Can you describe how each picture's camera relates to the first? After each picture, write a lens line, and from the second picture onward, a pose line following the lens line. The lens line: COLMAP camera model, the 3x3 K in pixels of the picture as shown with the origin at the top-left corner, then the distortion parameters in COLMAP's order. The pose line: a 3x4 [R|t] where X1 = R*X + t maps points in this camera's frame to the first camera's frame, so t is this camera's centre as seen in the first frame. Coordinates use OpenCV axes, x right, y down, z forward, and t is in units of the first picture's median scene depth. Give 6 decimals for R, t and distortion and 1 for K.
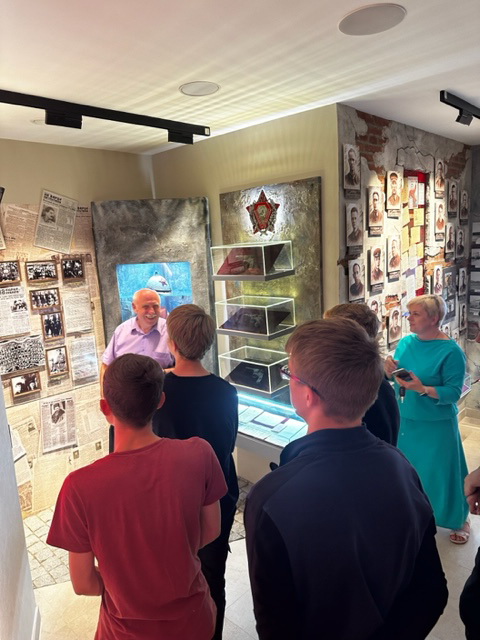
lens RADIAL K [[446.3, 0, 240.0], [0, 446.3, 320.0], [0, 0, 1]] dist [0.107680, -0.165147]
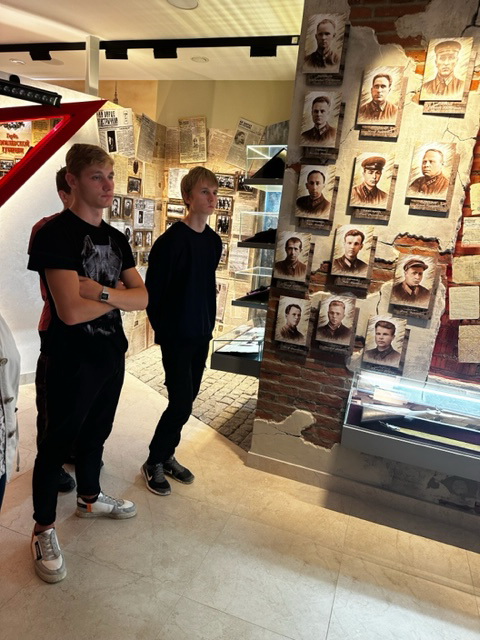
lens RADIAL K [[449.4, 0, 240.0], [0, 449.4, 320.0], [0, 0, 1]] dist [0.061100, -0.080678]
pose [[0.402611, 0.298326, -0.865394, 0.885482], [-0.274865, 0.941174, 0.196573, 0.002611], [0.873129, 0.158724, 0.460926, 0.500900]]
